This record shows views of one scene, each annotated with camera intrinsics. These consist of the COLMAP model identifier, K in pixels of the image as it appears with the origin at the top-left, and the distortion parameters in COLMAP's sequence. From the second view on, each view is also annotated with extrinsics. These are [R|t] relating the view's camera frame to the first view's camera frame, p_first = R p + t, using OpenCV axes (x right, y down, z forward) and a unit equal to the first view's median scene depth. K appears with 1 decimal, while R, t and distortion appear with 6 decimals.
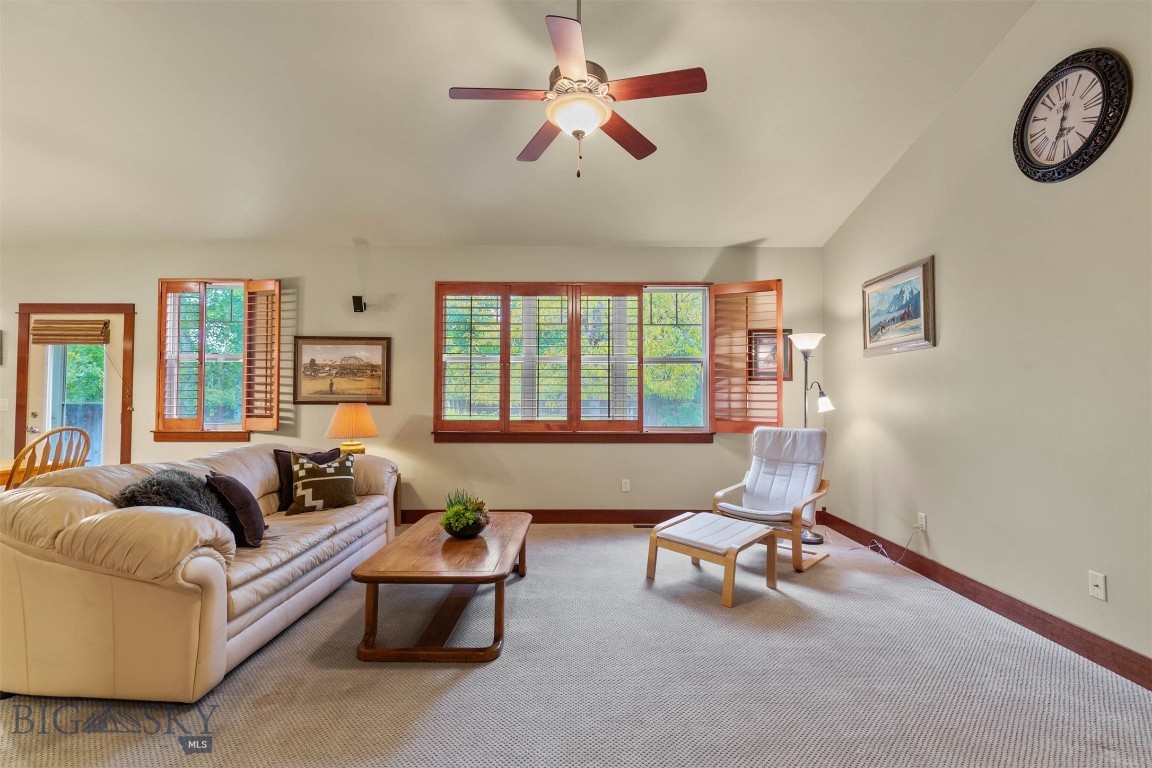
lens RADIAL K [[518.2, 0, 577.5], [0, 518.2, 383.5], [0, 0, 1]] dist [0.008079, -0.001916]
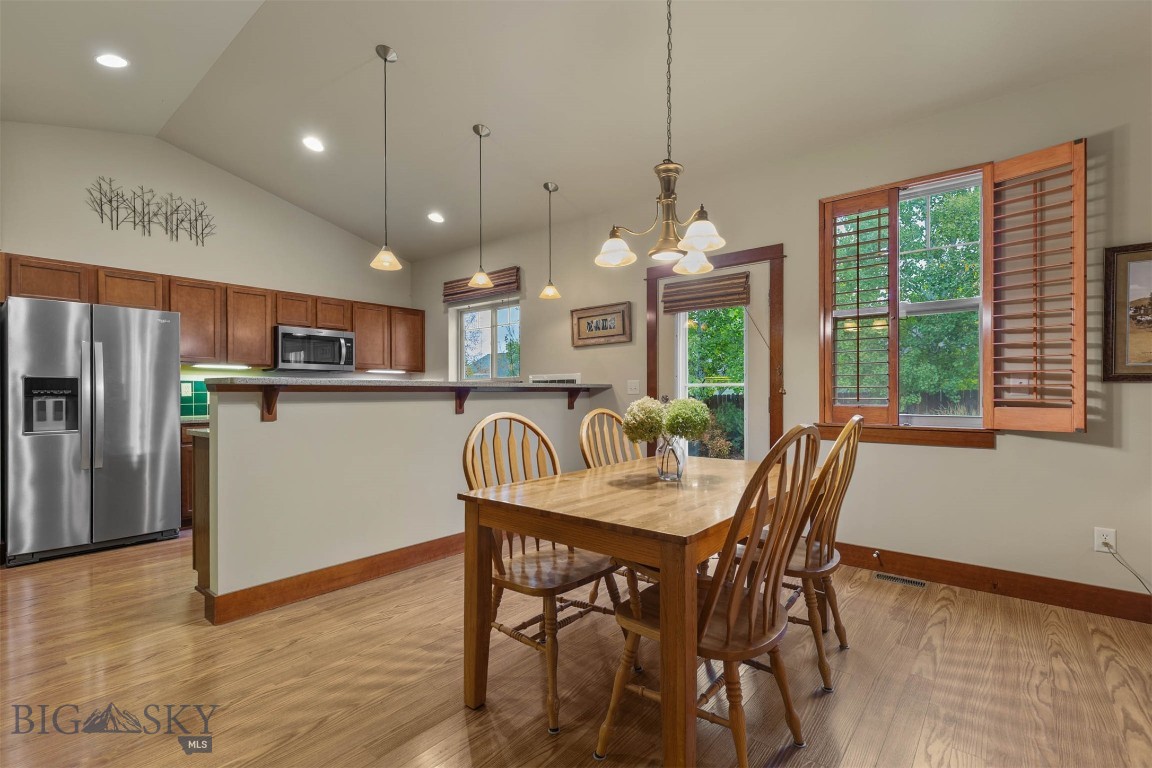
lens RADIAL K [[518.2, 0, 573.8], [0, 518.2, 392.7], [0, 0, 1]] dist [0.008079, -0.001916]
pose [[0.765807, -0.002142, -0.643067, -0.621209], [0.022224, 0.999485, 0.023137, 0.027408], [0.642687, -0.032010, 0.765460, 0.270485]]
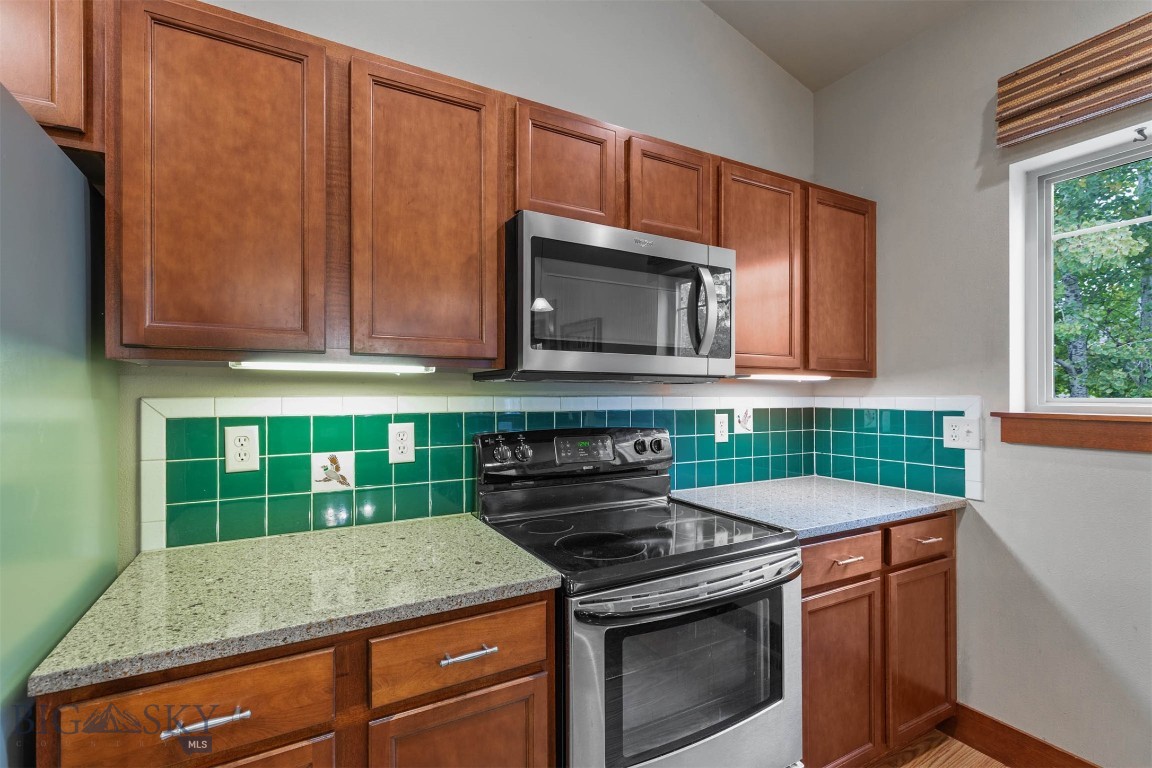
lens RADIAL K [[518.2, 0, 575.1], [0, 518.2, 391.1], [0, 0, 1]] dist [0.008079, -0.001916]
pose [[0.480651, -0.004675, -0.876900, -1.443066], [0.025604, 0.999634, 0.008705, 0.000188], [0.876538, -0.026636, 0.480595, 0.564836]]
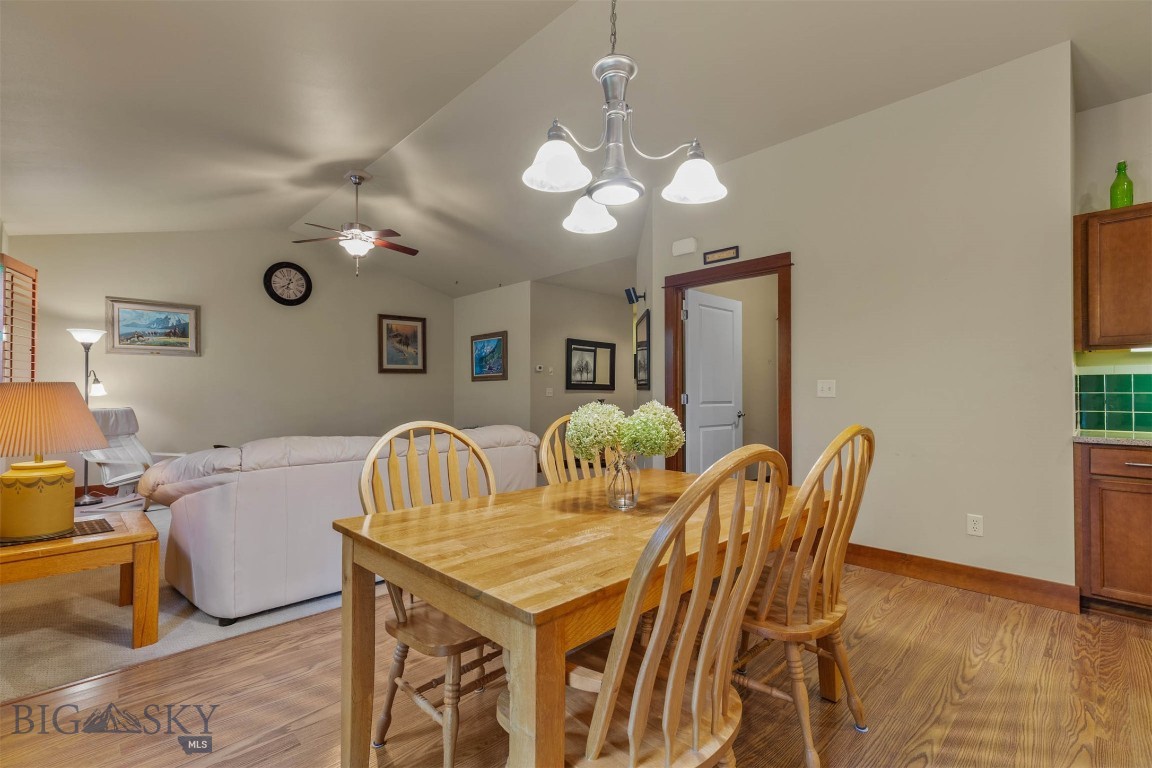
lens RADIAL K [[518.2, 0, 576.0], [0, 518.2, 387.2], [0, 0, 1]] dist [0.008079, -0.001916]
pose [[-0.688060, 0.007679, 0.725613, -1.062839], [-0.021271, 0.999301, -0.030746, 0.043526], [-0.725342, -0.036589, -0.687415, 0.905849]]
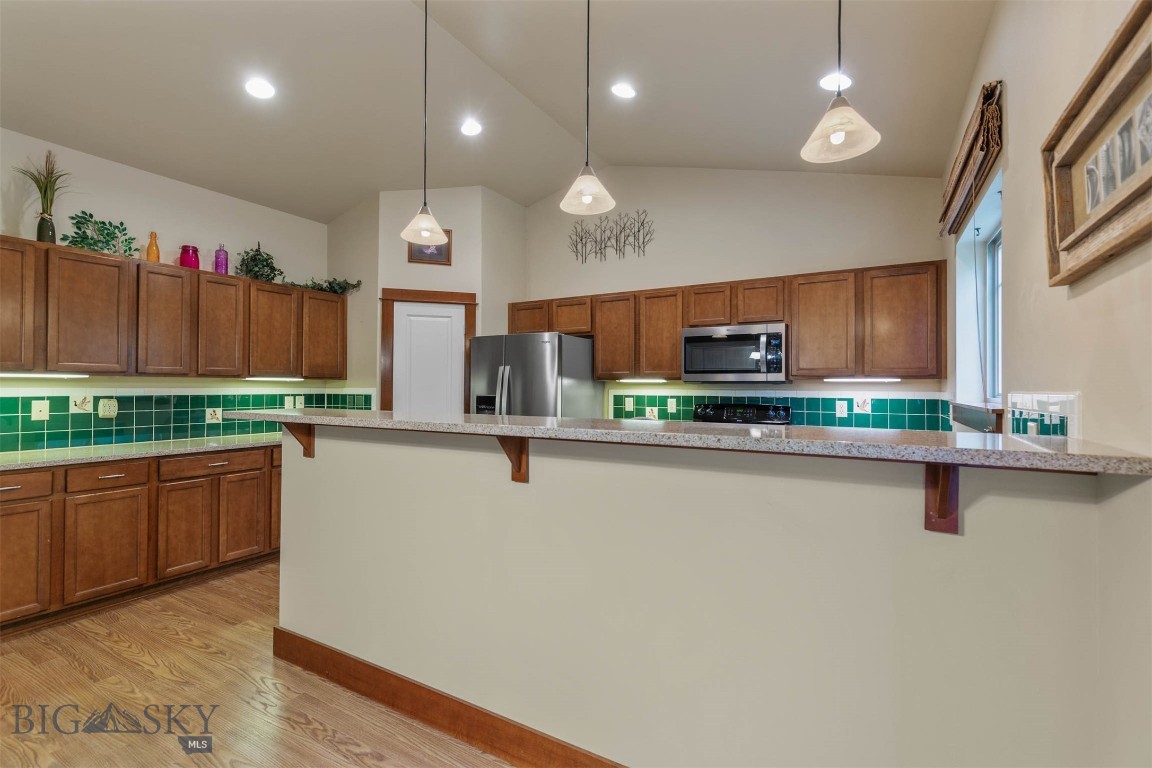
lens RADIAL K [[518.2, 0, 577.0], [0, 518.2, 382.1], [0, 0, 1]] dist [0.008079, -0.001916]
pose [[-0.501706, -0.011202, -0.864966, -0.908130], [0.020884, 0.999468, -0.025057, 0.009737], [0.864786, -0.030635, -0.501205, 0.931233]]
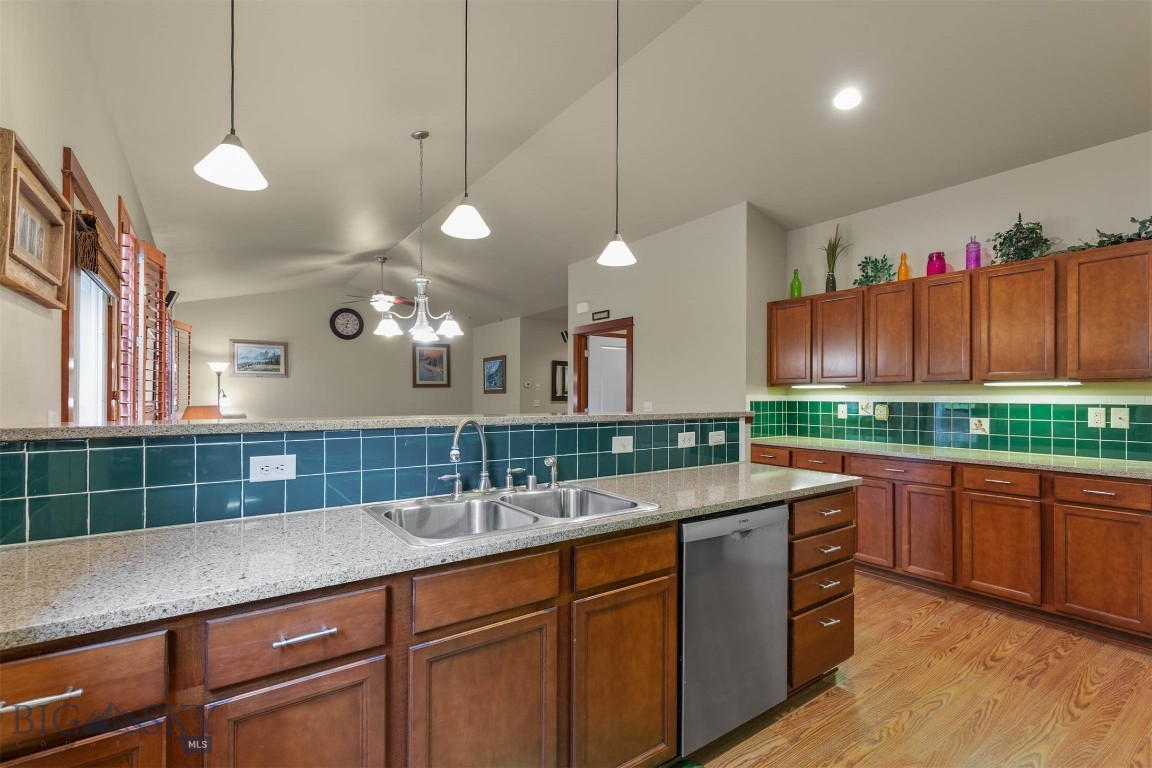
lens RADIAL K [[518.2, 0, 575.7], [0, 518.2, 392.5], [0, 0, 1]] dist [0.008079, -0.001916]
pose [[-0.576165, 0.003183, 0.817327, -1.584865], [-0.027585, 0.999347, -0.023337, 0.015171], [-0.816868, -0.035992, -0.575701, 0.923834]]
